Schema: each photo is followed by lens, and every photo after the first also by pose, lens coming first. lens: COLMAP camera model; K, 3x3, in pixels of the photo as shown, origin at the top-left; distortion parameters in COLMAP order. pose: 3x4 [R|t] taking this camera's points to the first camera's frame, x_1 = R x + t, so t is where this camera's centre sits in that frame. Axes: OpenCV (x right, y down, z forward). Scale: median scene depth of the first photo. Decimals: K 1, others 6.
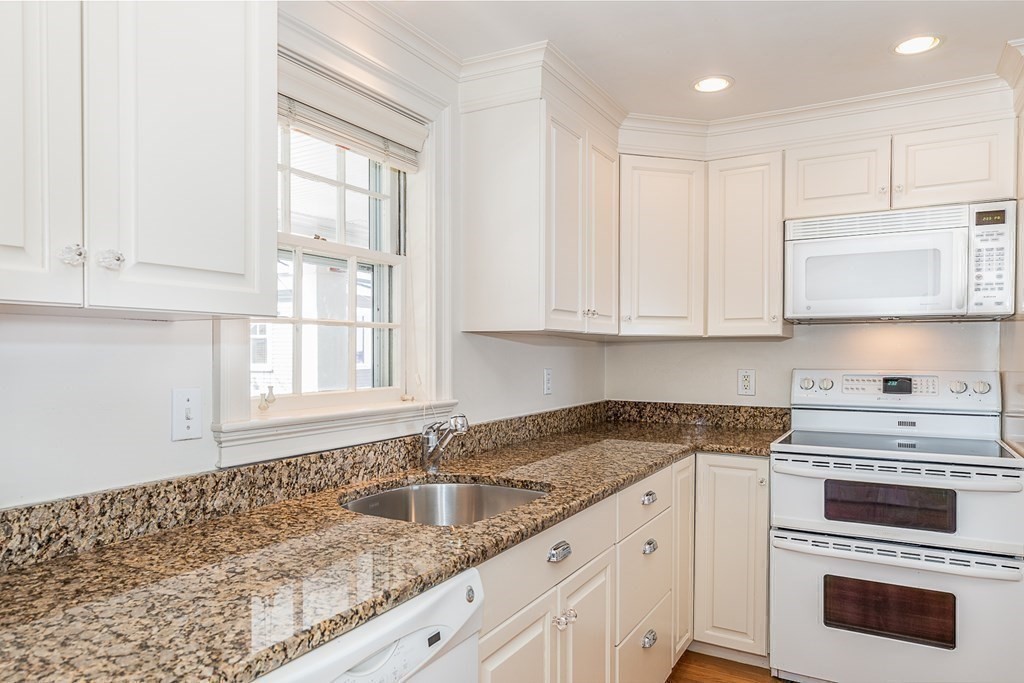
lens RADIAL K [[676.8, 0, 513.1], [0, 676.8, 349.7], [0, 0, 1]] dist [0.003675, -0.004717]
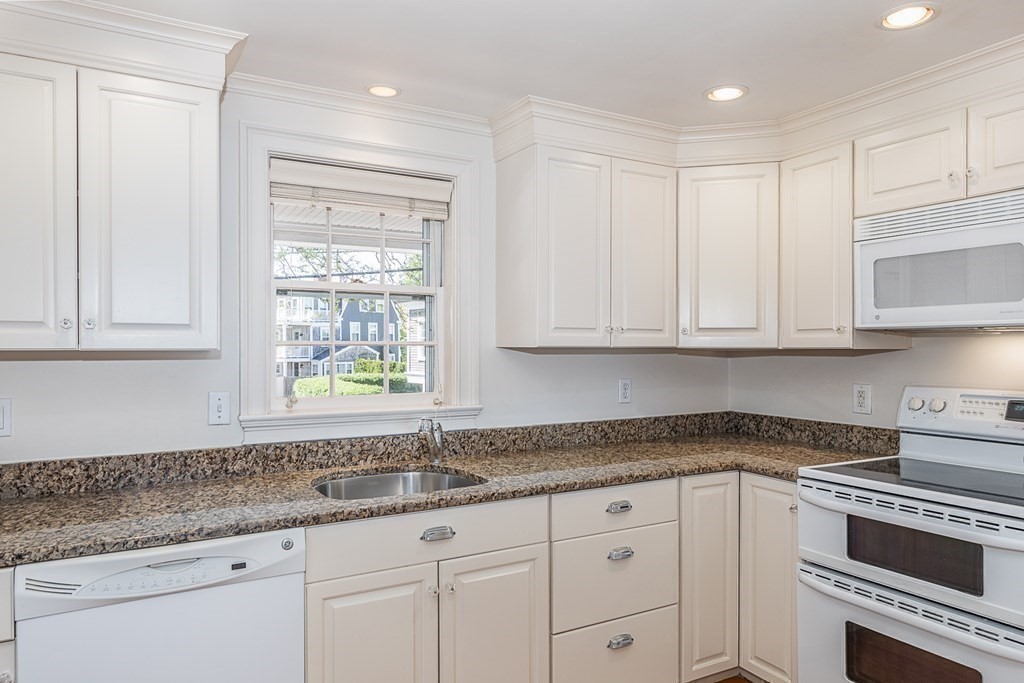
lens RADIAL K [[676.8, 0, 515.0], [0, 676.8, 339.9], [0, 0, 1]] dist [0.003675, -0.004717]
pose [[0.853858, -0.005393, -0.520478, 0.599719], [0.001874, 0.999972, -0.007287, -0.033045], [0.520503, 0.005246, 0.853844, 0.013499]]
